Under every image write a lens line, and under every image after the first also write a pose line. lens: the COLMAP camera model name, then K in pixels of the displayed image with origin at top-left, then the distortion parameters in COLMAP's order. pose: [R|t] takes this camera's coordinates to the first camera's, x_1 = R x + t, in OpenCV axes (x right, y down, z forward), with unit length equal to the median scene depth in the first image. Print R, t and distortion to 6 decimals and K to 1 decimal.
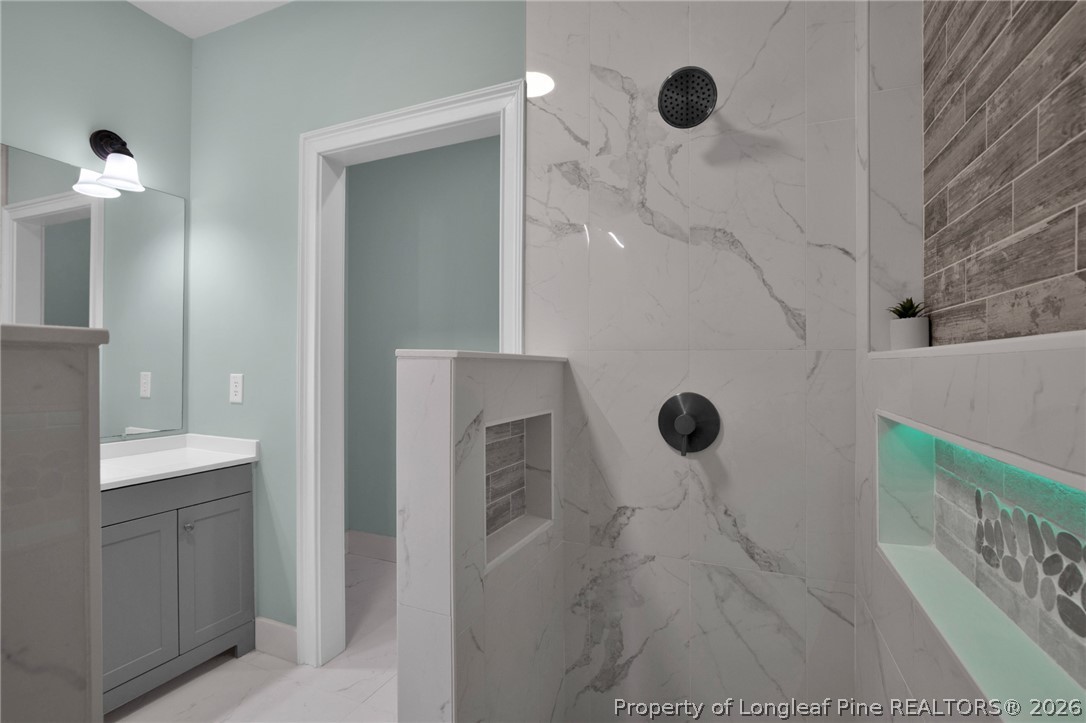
lens RADIAL K [[497.4, 0, 545.7], [0, 497.4, 361.8], [0, 0, 1]] dist [-0.018593, 0.000968]
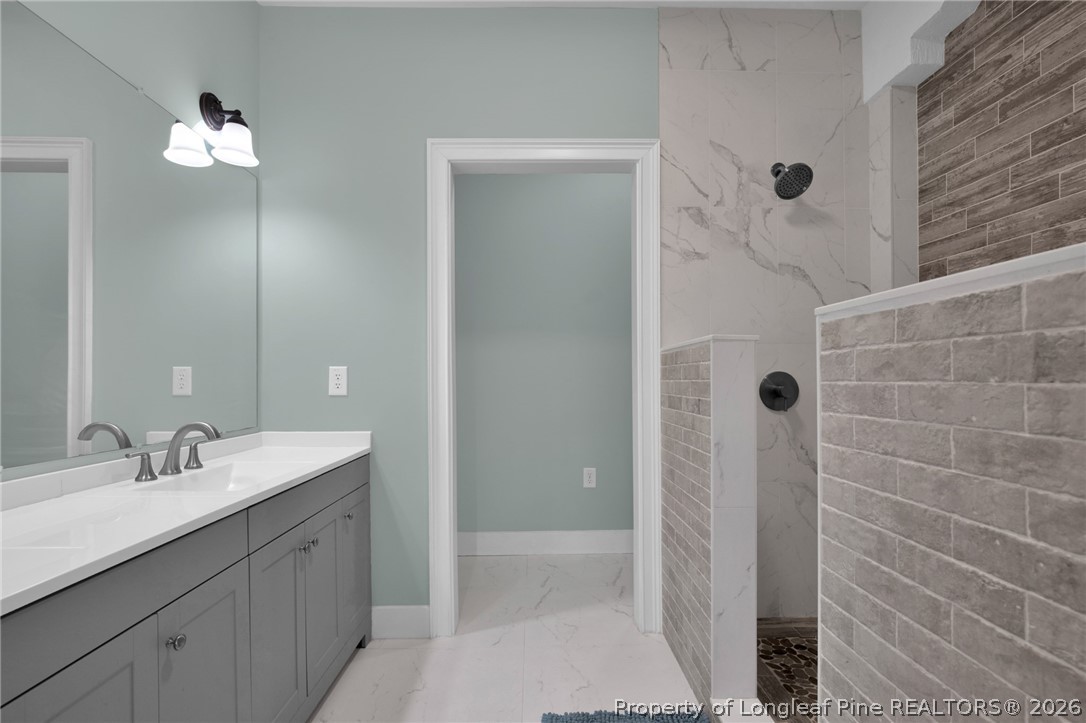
lens RADIAL K [[497.4, 0, 544.3], [0, 497.4, 378.5], [0, 0, 1]] dist [-0.018593, 0.000968]
pose [[0.915724, -0.009083, 0.401705, -0.889937], [0.007206, 0.999955, 0.006185, 0.061731], [-0.401743, -0.002769, 0.915748, -0.095882]]
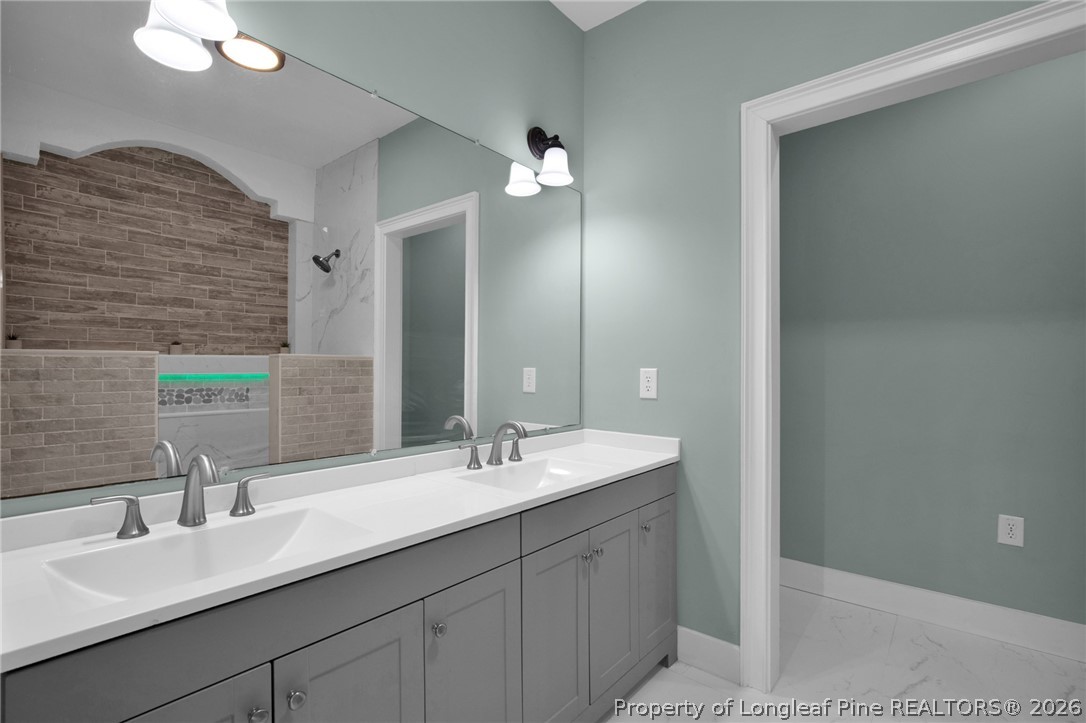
lens RADIAL K [[497.4, 0, 544.7], [0, 497.4, 368.2], [0, 0, 1]] dist [-0.018593, 0.000968]
pose [[0.953959, -0.001284, -0.299934, -0.727934], [0.002900, 0.999984, 0.004943, 0.024766], [0.299922, -0.005585, 0.953947, 0.026425]]
